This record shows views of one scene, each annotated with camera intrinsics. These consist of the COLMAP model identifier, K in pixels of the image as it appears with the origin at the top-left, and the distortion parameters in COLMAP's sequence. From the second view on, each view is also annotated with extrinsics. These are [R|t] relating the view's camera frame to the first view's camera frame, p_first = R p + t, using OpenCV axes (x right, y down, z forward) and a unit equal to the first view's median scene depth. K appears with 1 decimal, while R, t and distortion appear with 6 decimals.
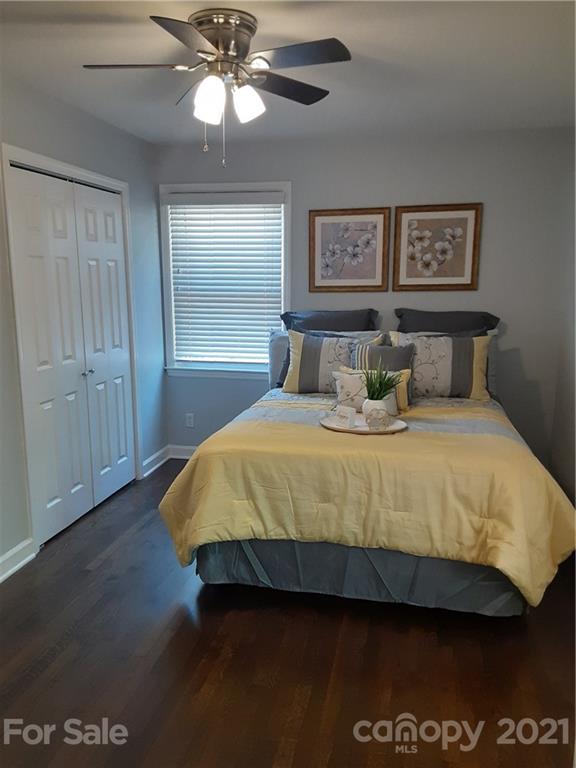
lens RADIAL K [[620.9, 0, 284.1], [0, 620.9, 388.8], [0, 0, 1]] dist [0.080729, -0.076469]
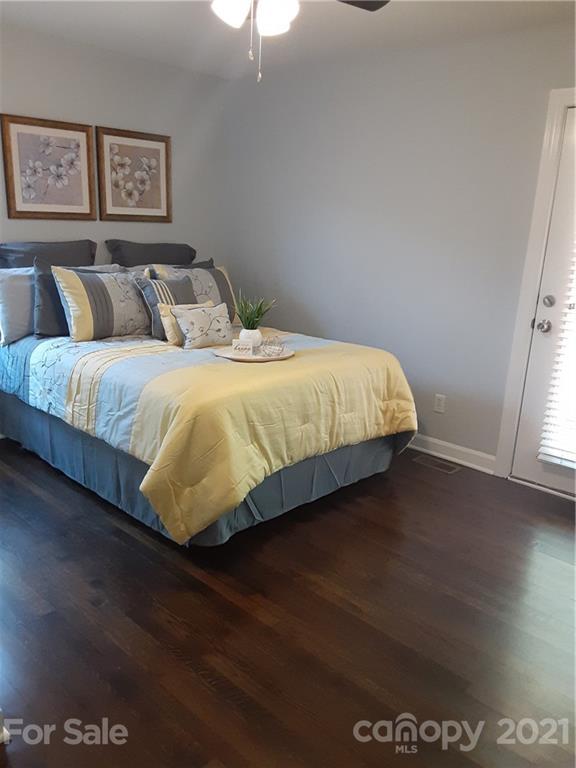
lens RADIAL K [[620.9, 0, 287.4], [0, 620.9, 385.1], [0, 0, 1]] dist [0.080729, -0.076469]
pose [[0.513746, -0.199650, 0.834389, -0.526993], [0.109472, 0.979852, 0.167052, -0.043281], [-0.850930, 0.005520, 0.525251, 0.281305]]
